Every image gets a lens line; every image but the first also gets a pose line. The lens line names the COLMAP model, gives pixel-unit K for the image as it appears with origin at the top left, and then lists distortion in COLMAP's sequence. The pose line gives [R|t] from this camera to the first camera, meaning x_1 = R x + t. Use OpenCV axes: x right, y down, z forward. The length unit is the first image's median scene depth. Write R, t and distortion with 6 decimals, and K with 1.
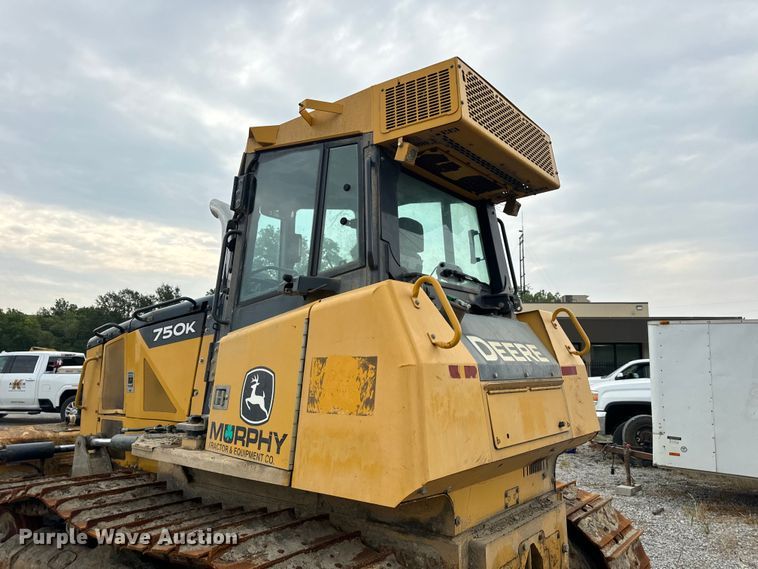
lens RADIAL K [[532.5, 0, 379.0], [0, 532.5, 284.5], [0, 0, 1]] dist [0.115635, -0.183171]
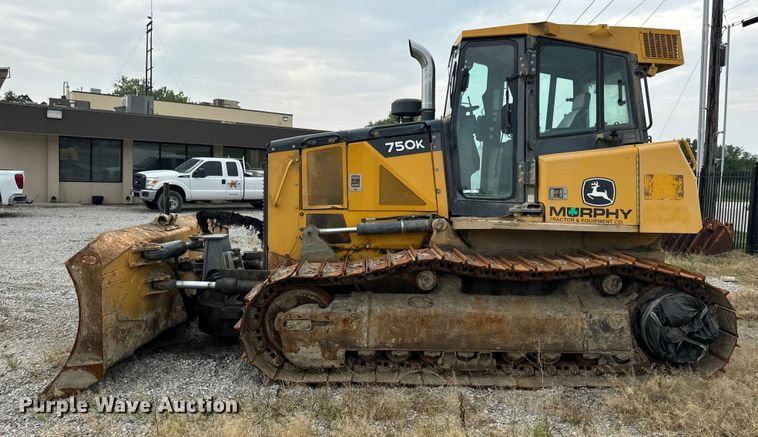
lens RADIAL K [[539.8, 0, 392.8], [0, 539.8, 205.3], [0, 0, 1]] dist [0.139575, -0.226725]
pose [[0.744385, -0.018175, 0.667504, -1.804543], [-0.126917, 0.977557, 0.168152, 0.014079], [-0.655579, -0.209887, 0.725371, 0.041930]]
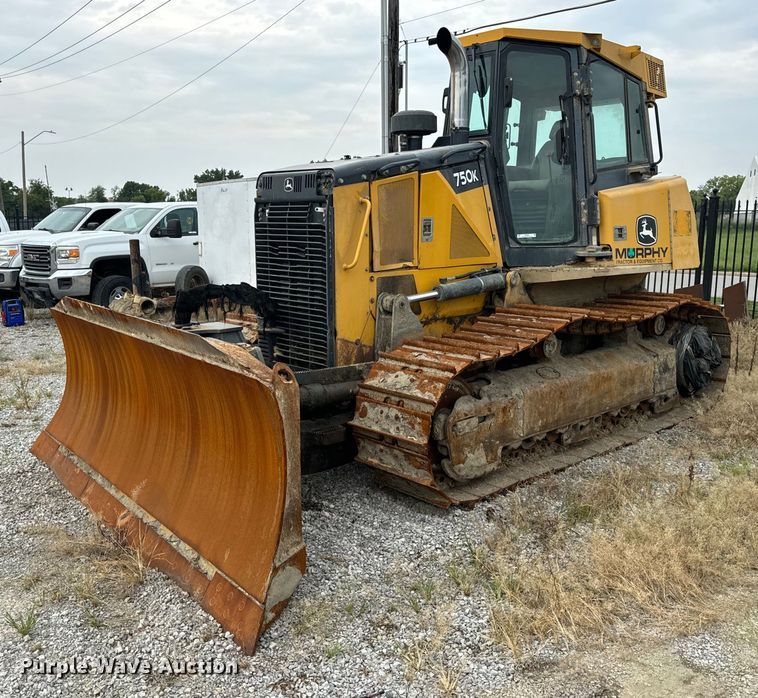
lens RADIAL K [[728.9, 0, 379.0], [0, 728.9, 349.0], [0, 0, 1]] dist [0.117882, -0.247067]
pose [[0.137207, -0.165907, 0.976550, -2.485048], [-0.150725, 0.970896, 0.186124, 0.232091], [-0.979008, -0.172728, 0.108207, 1.340915]]
